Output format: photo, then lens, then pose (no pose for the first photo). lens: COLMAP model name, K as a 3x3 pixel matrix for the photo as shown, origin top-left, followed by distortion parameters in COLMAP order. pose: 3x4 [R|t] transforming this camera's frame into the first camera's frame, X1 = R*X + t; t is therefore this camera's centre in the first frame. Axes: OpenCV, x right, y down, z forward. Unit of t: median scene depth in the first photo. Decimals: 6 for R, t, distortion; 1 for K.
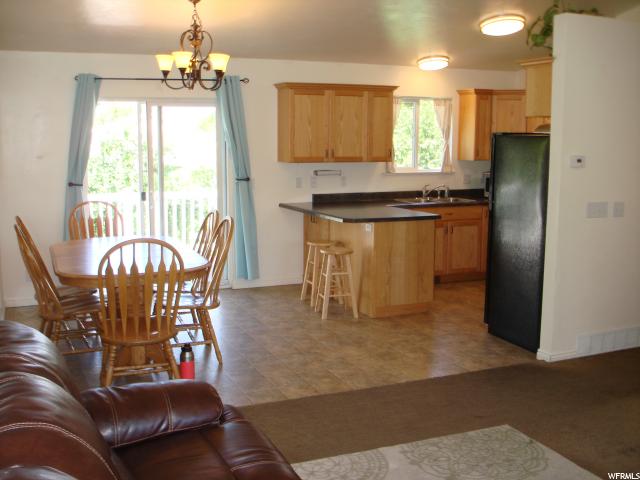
lens RADIAL K [[708.7, 0, 320.0], [0, 708.7, 240.0], [0, 0, 1]] dist [-0.108767, -0.012979]
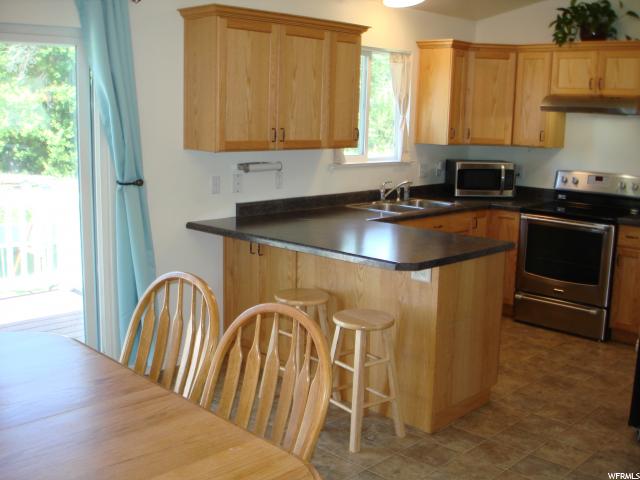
lens RADIAL K [[708.7, 0, 320.0], [0, 708.7, 240.0], [0, 0, 1]] dist [-0.108767, -0.012979]
pose [[0.922224, -0.050056, 0.383403, -0.173872], [0.034593, 0.998290, 0.047125, -0.059602], [-0.385106, -0.030197, 0.922378, 0.429154]]
